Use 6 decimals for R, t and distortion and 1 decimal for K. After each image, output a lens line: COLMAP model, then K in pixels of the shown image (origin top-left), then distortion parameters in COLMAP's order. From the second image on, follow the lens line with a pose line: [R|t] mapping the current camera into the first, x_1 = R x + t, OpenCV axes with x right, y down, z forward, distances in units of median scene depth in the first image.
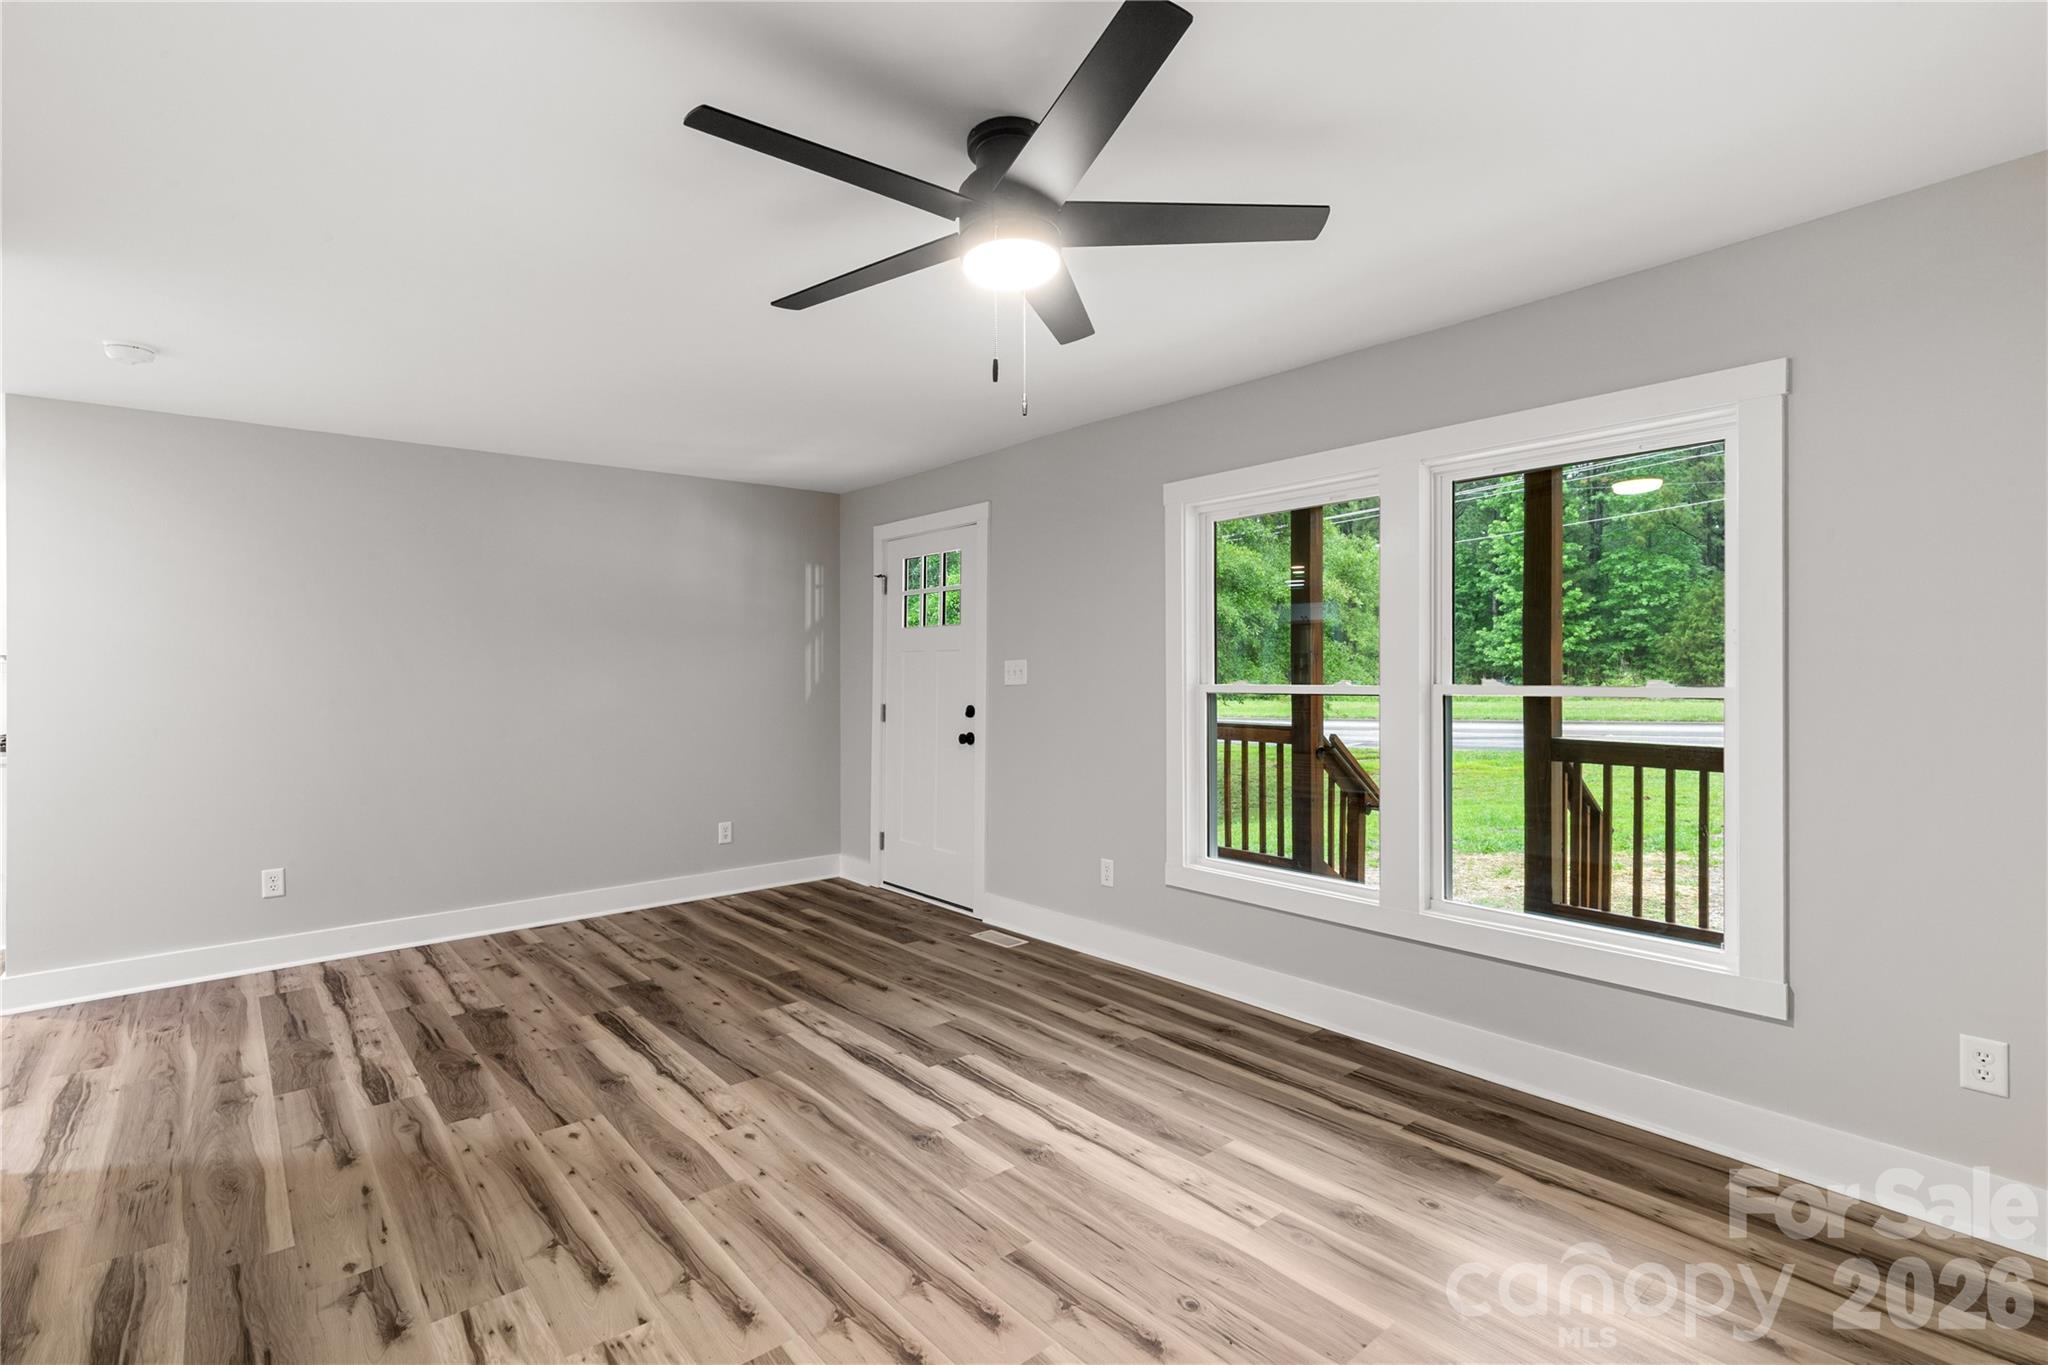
lens RADIAL K [[937.7, 0, 1024.7], [0, 937.7, 672.3], [0, 0, 1]] dist [0.009339, -0.002563]
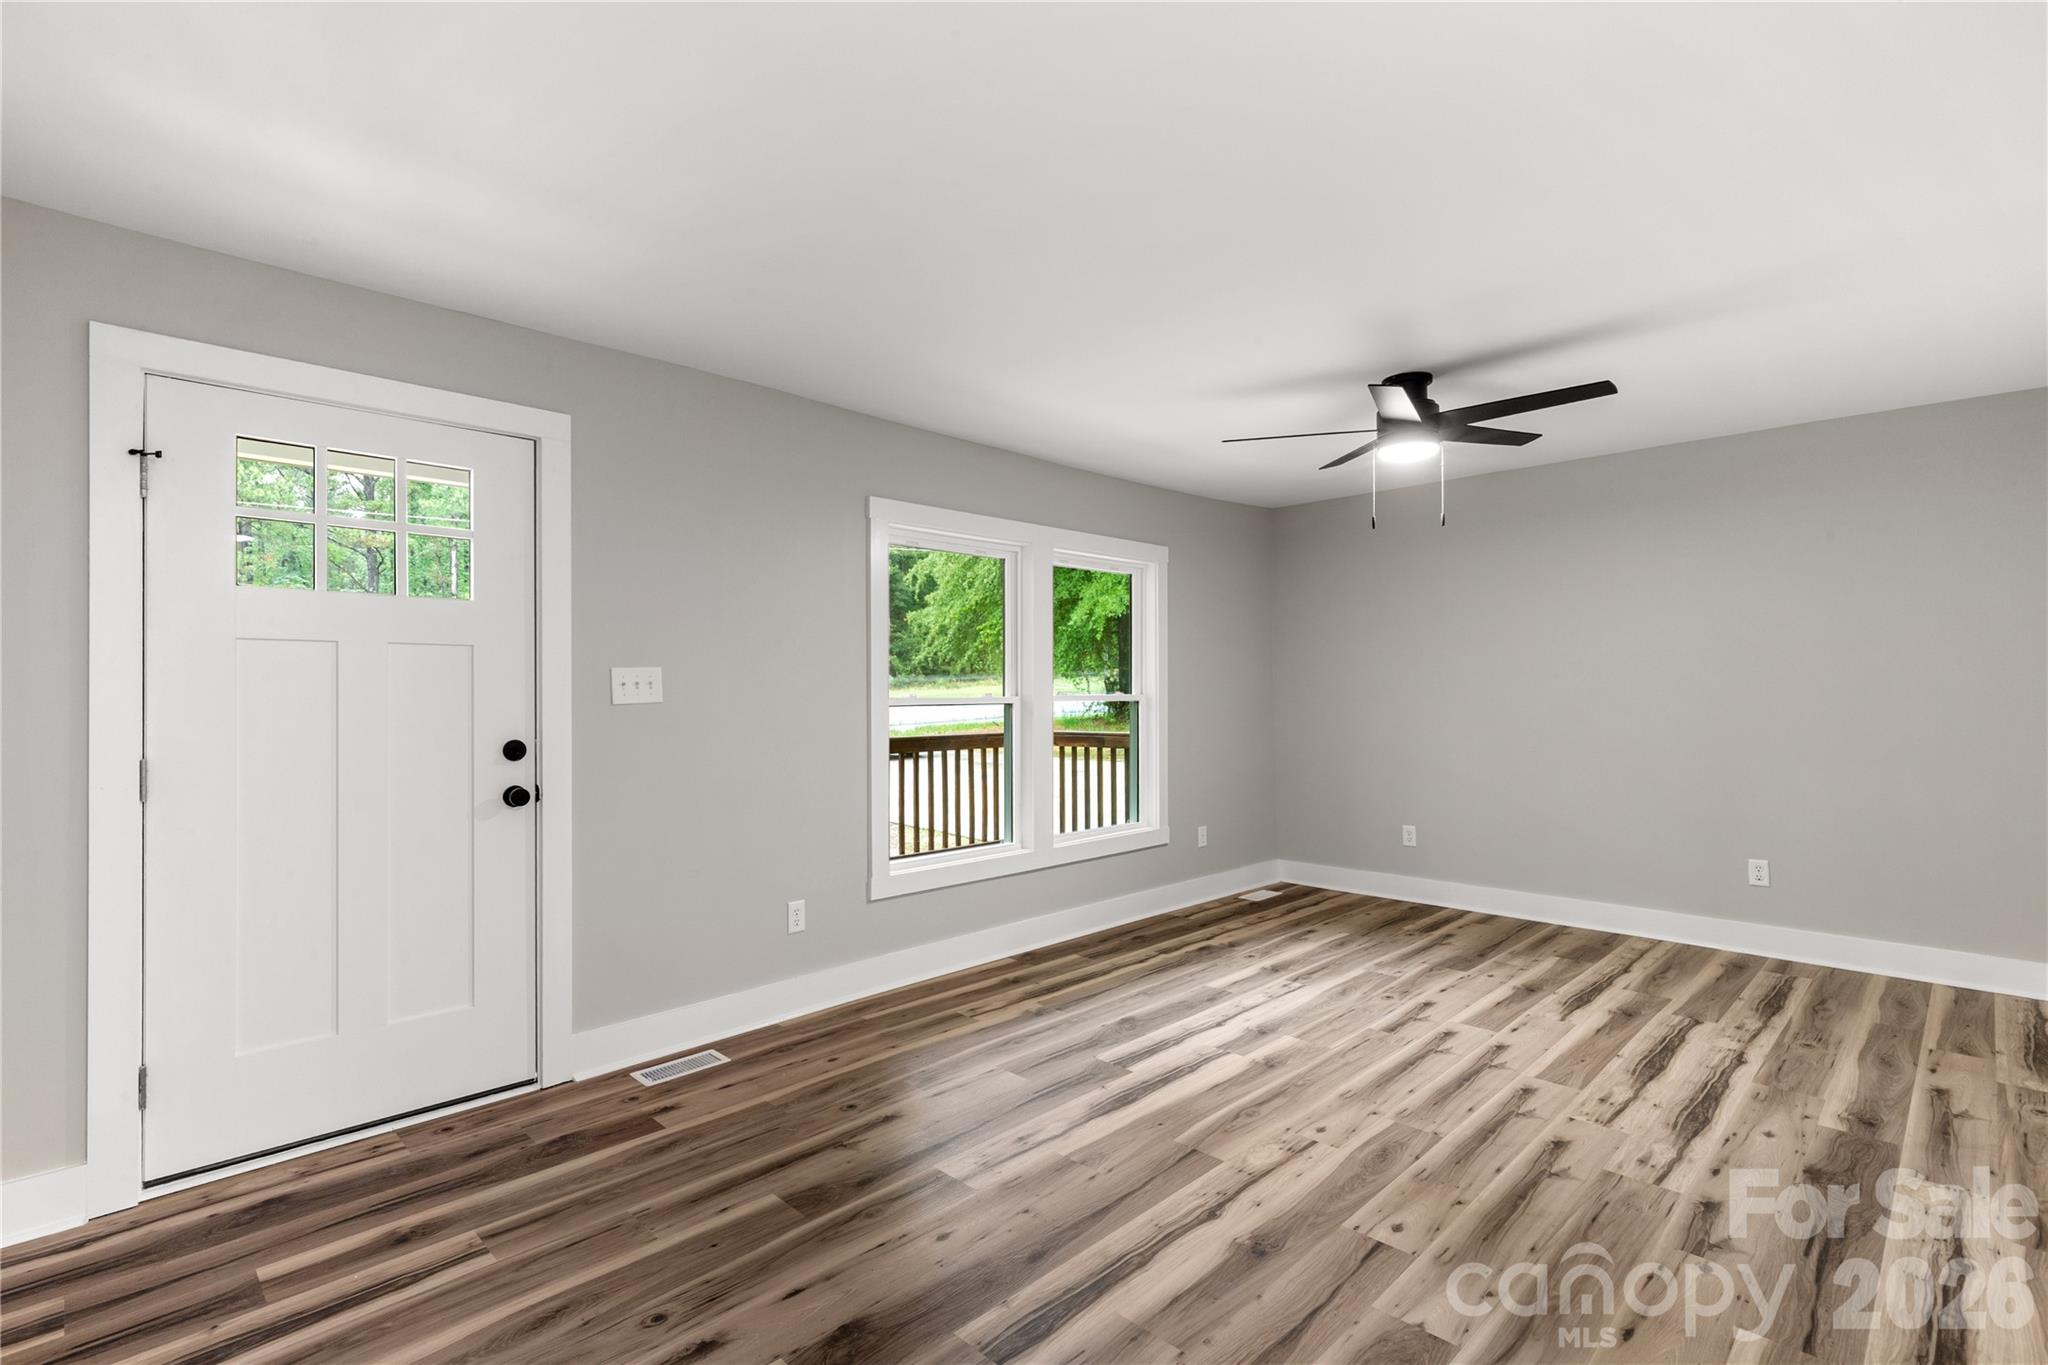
lens RADIAL K [[937.7, 0, 1019.1], [0, 937.7, 694.1], [0, 0, 1]] dist [0.009339, -0.002563]
pose [[-0.061925, 0.001439, 0.998080, -1.141907], [0.003638, 0.999993, -0.001216, 0.013653], [-0.998074, 0.003555, -0.061930, 1.221601]]
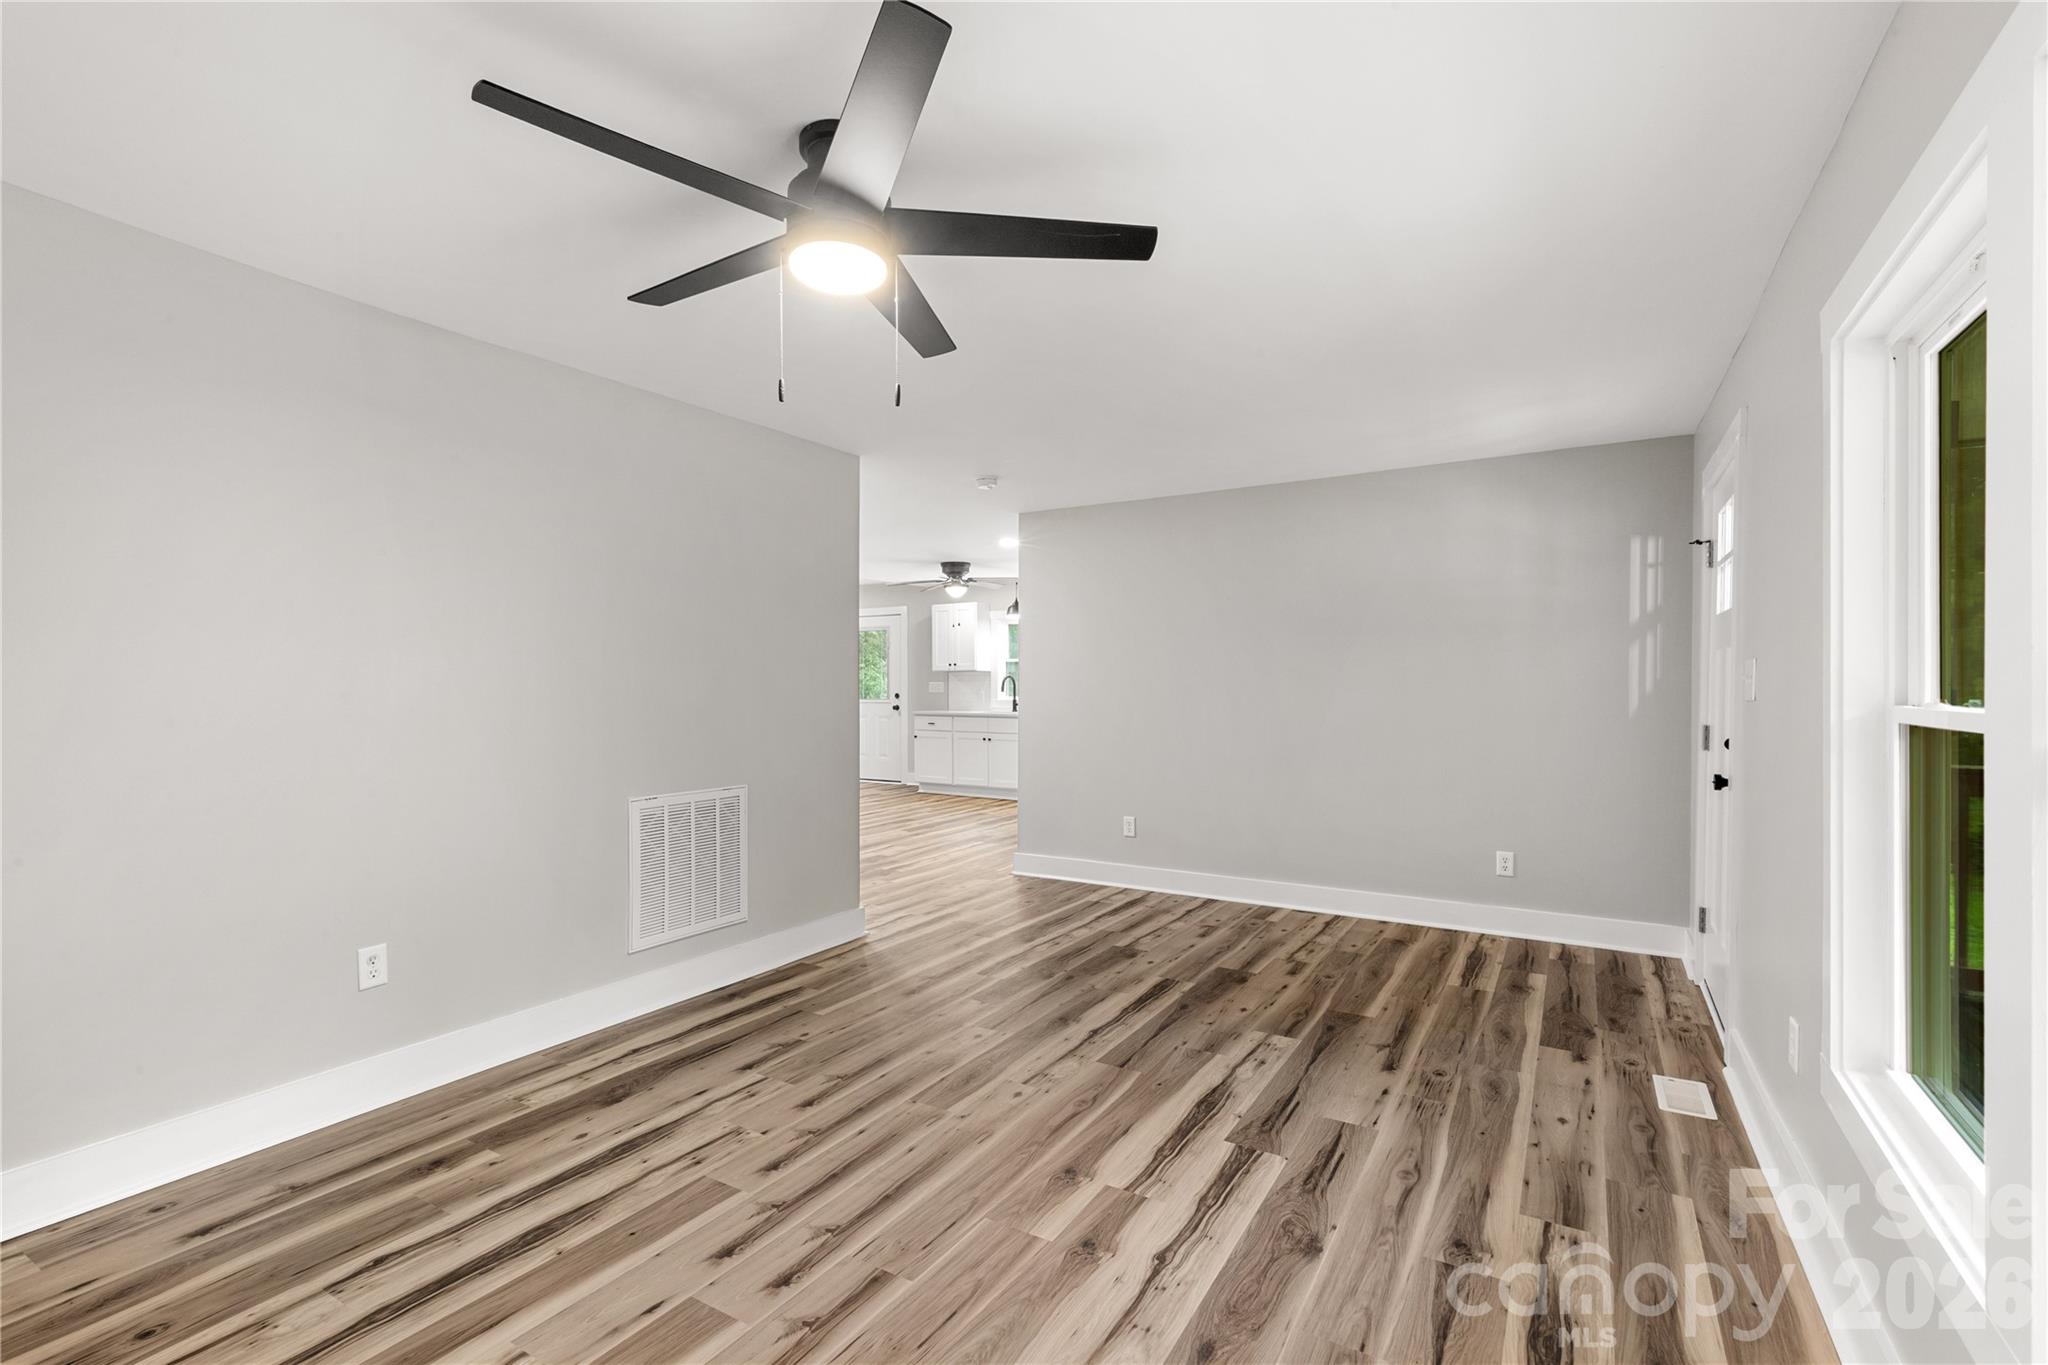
lens RADIAL K [[937.7, 0, 1039.7], [0, 937.7, 680.1], [0, 0, 1]] dist [0.009339, -0.002563]
pose [[0.330748, 0.005745, -0.943702, 0.665630], [-0.004083, 0.999981, 0.004657, -0.000766], [0.943710, 0.002313, 0.330765, 0.576252]]
